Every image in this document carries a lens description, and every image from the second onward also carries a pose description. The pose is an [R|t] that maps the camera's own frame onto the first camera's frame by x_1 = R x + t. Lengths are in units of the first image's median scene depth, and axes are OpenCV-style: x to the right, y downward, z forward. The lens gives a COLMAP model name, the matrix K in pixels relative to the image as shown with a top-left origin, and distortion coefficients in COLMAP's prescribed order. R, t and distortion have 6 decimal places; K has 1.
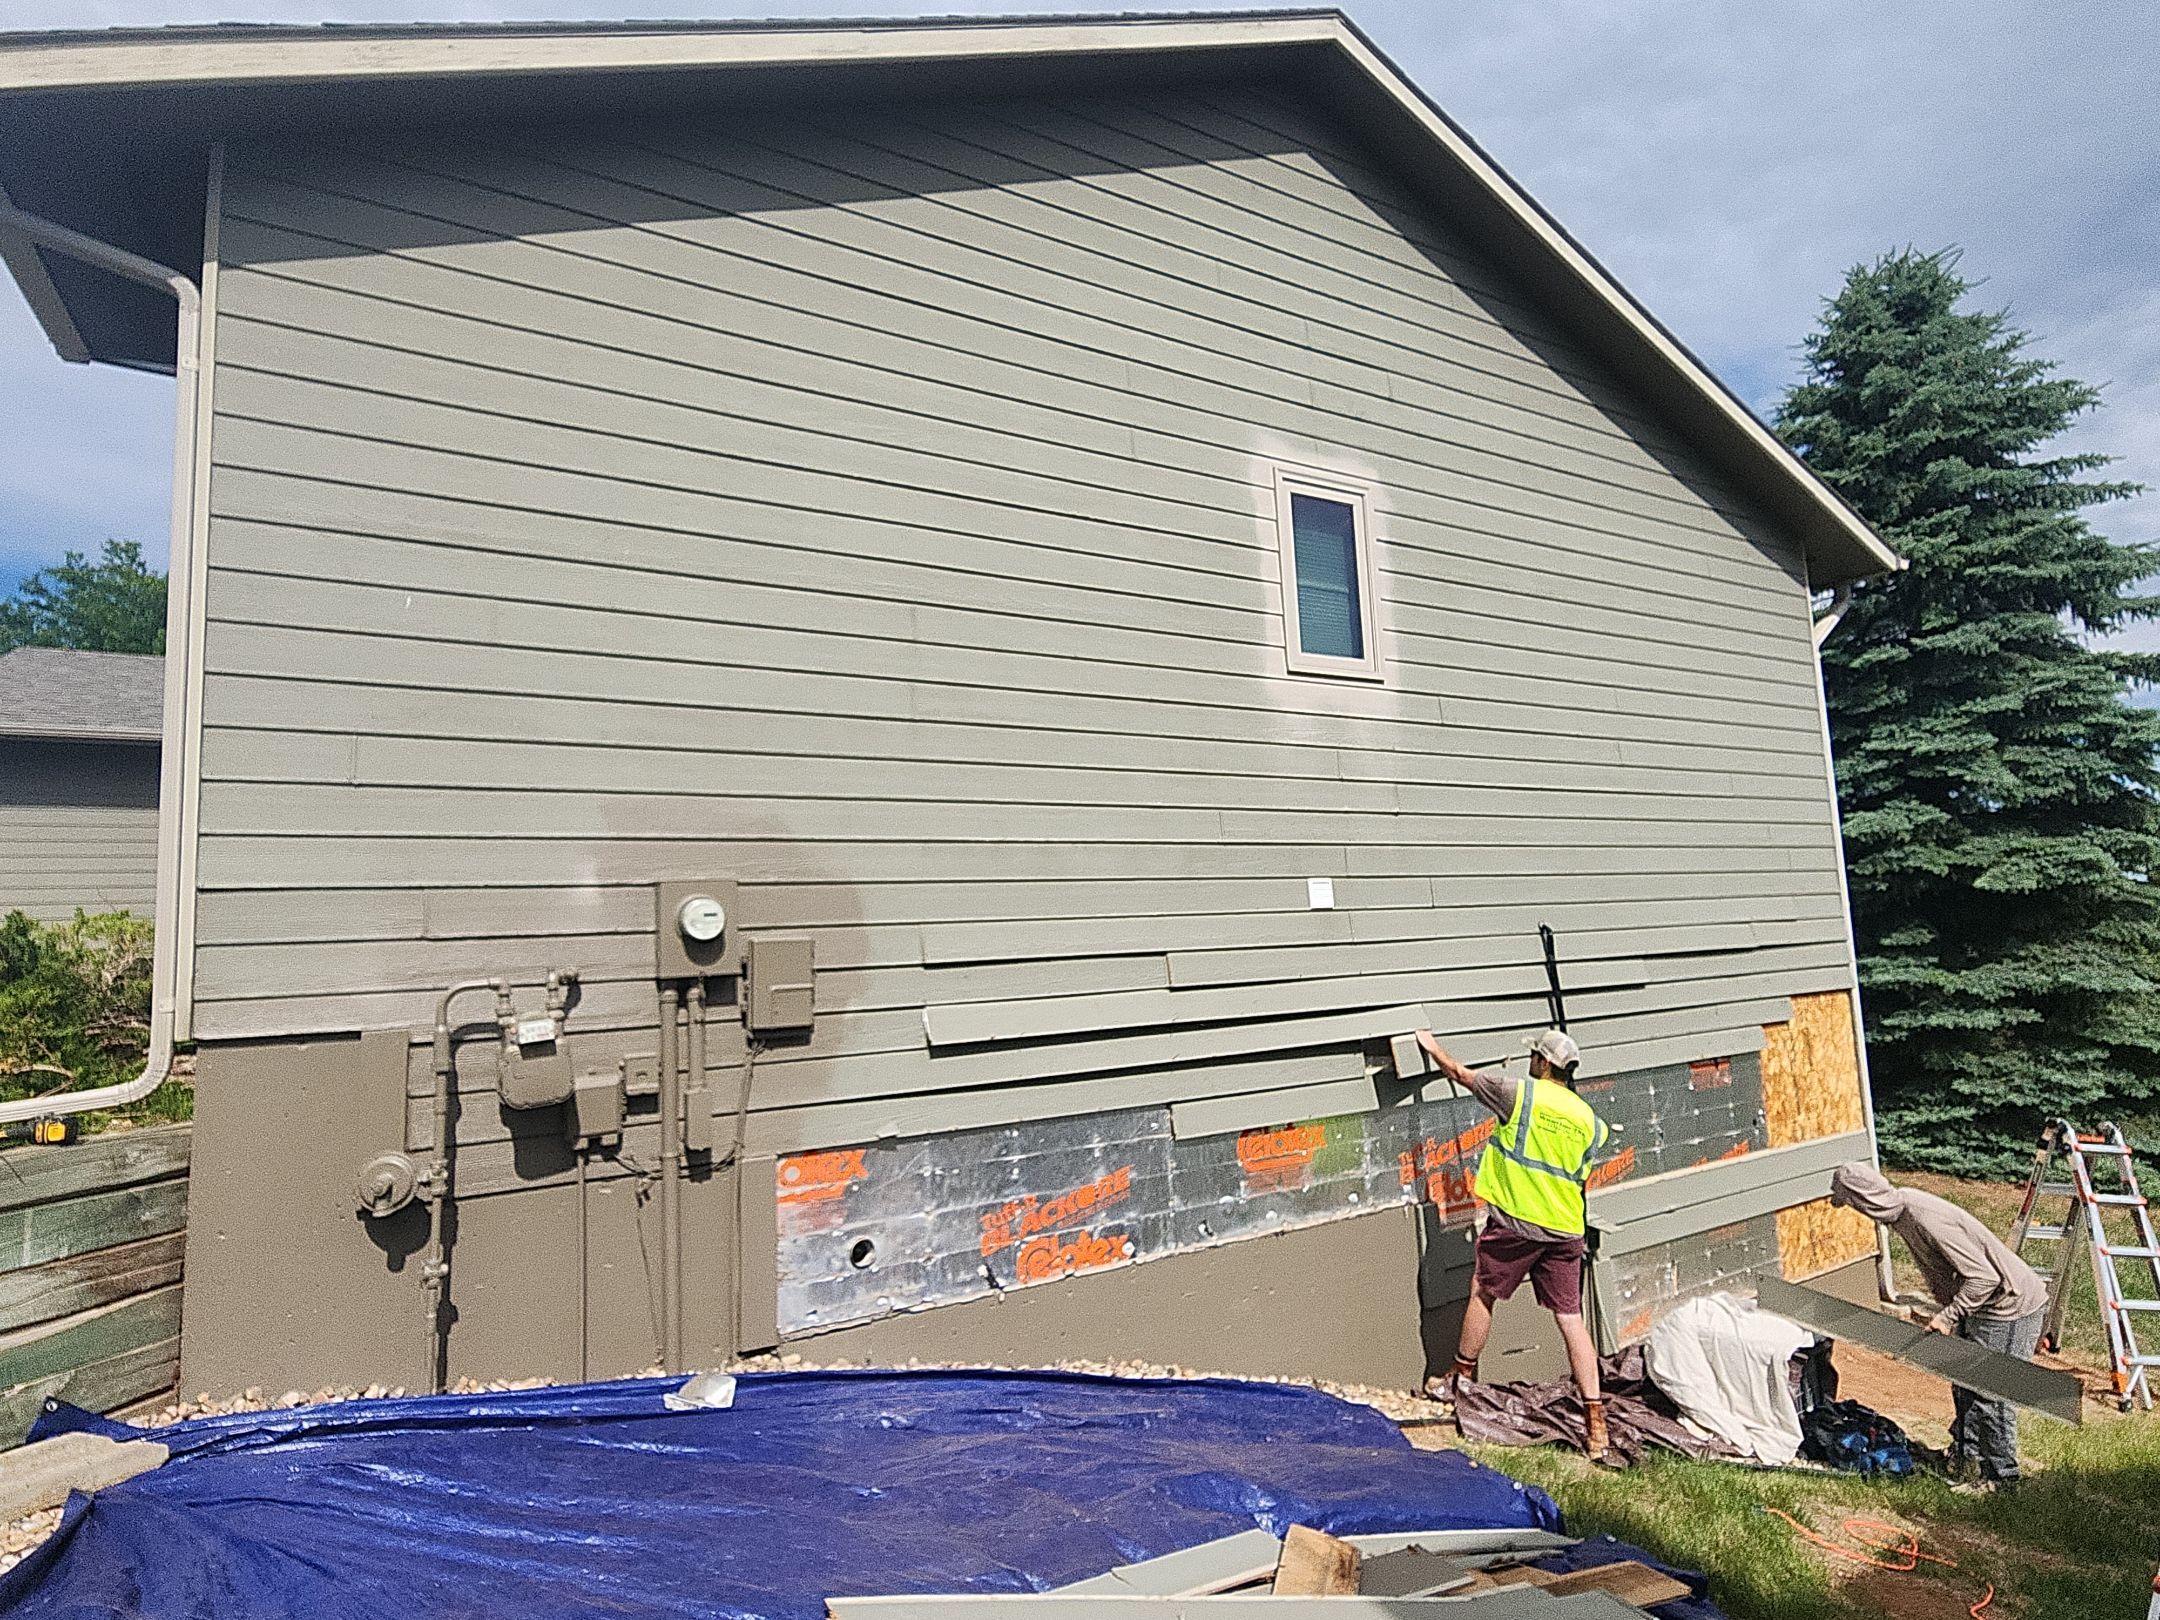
lens RADIAL K [[1109.3, 0, 1080.0], [0, 1109.3, 810.0], [0, 0, 1]] dist [0.001951, -0.014833]
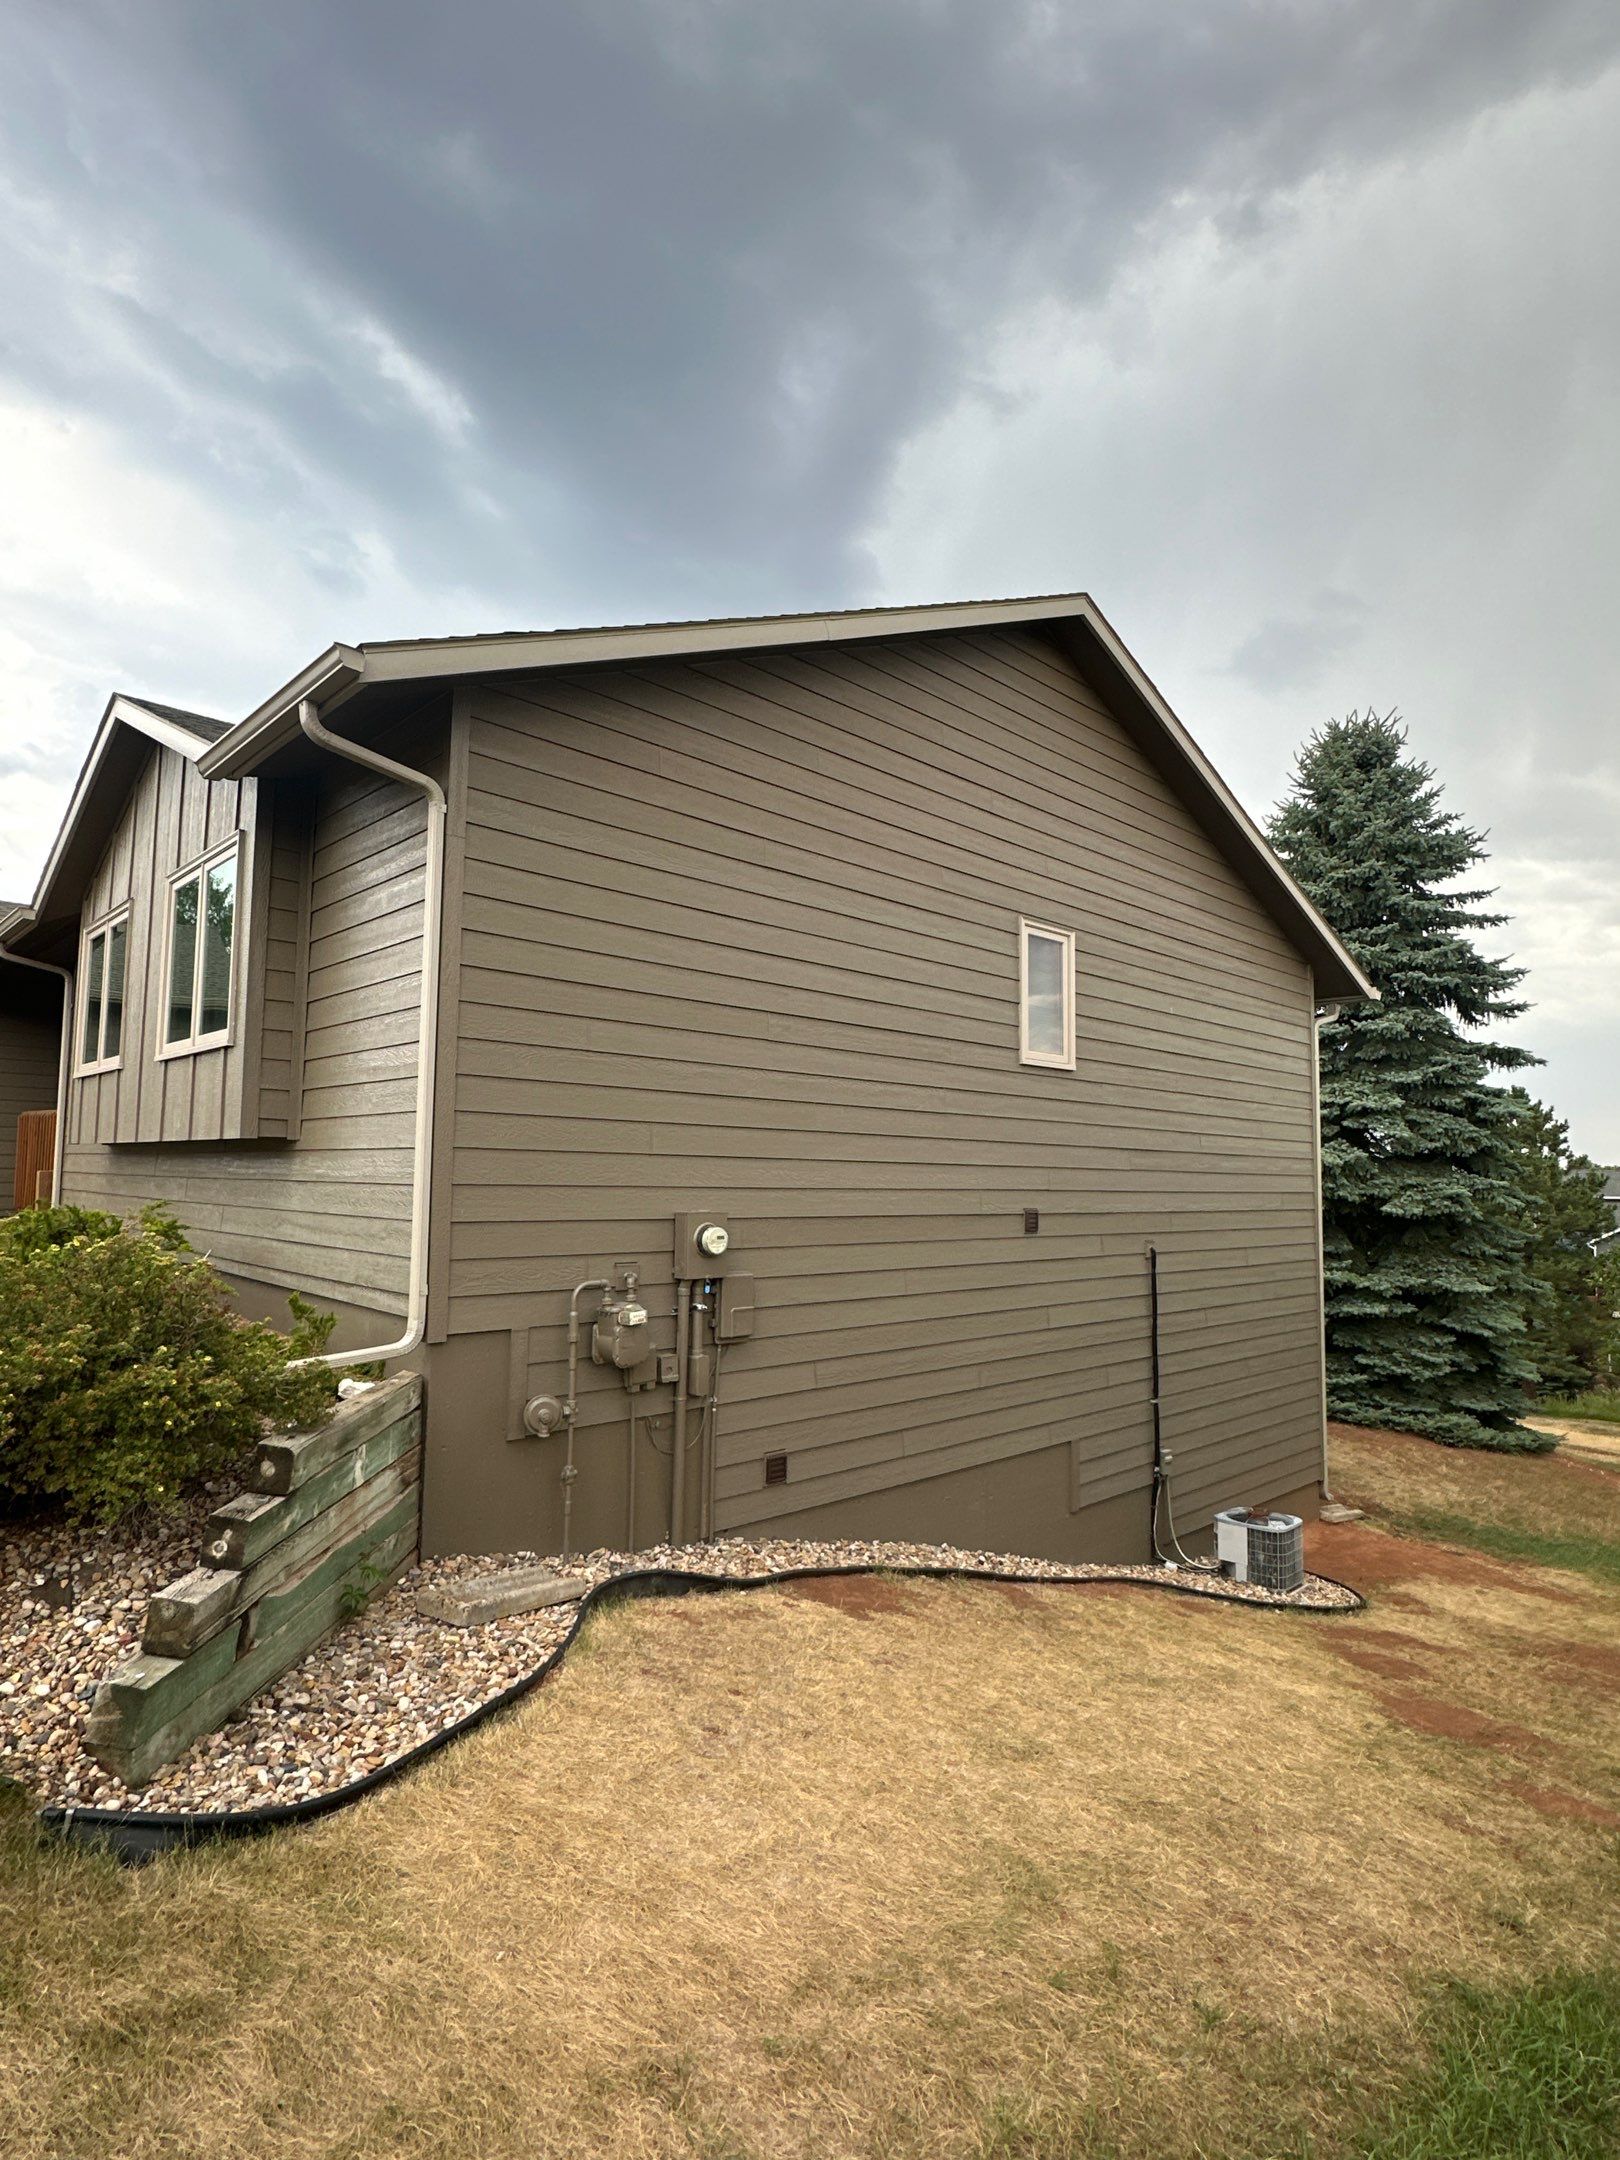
lens RADIAL K [[1109.3, 0, 810.0], [0, 1109.3, 1080.0], [0, 0, 1]] dist [0.001951, -0.014833]
pose [[0.969180, 0.074112, 0.234943, -0.188280], [-0.077300, 0.996998, 0.004374, -0.041800], [-0.233914, -0.022400, 0.971999, -0.143596]]
